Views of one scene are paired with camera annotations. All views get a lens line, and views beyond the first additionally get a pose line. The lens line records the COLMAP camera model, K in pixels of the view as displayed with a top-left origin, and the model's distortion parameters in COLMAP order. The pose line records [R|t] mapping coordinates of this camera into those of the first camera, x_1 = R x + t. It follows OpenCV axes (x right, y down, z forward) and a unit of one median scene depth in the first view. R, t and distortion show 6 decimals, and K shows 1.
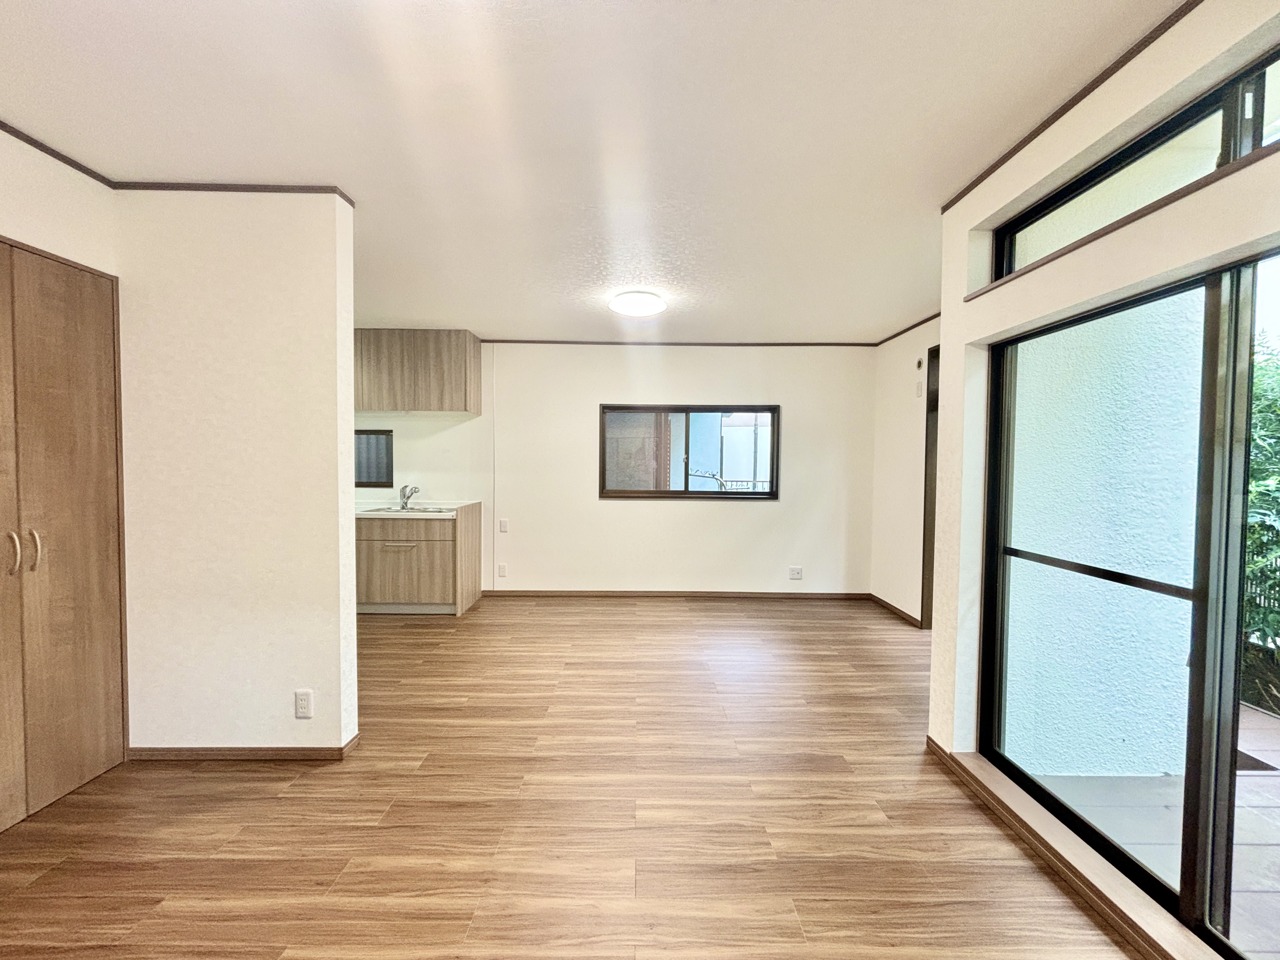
lens RADIAL K [[519.0, 0, 639.6], [0, 519.0, 482.4], [0, 0, 1]] dist [-0.002431, 0.001365]
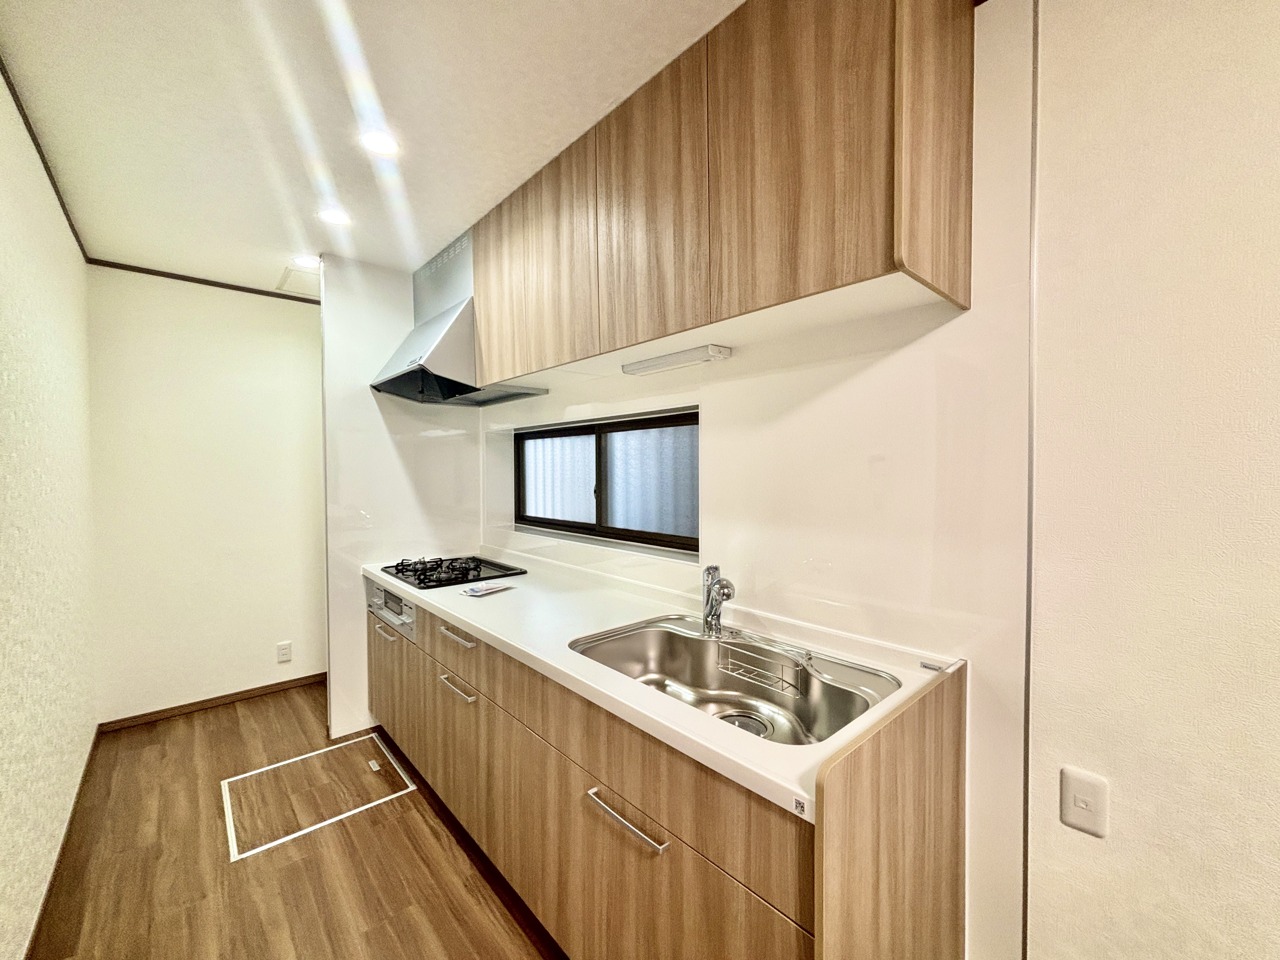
lens RADIAL K [[519.0, 0, 633.5], [0, 519.0, 479.0], [0, 0, 1]] dist [-0.002431, 0.001365]
pose [[0.664019, 0.005703, -0.747694, -0.447143], [-0.023945, 0.999620, -0.013641, -0.086931], [0.747332, 0.026962, 0.663903, 1.418864]]
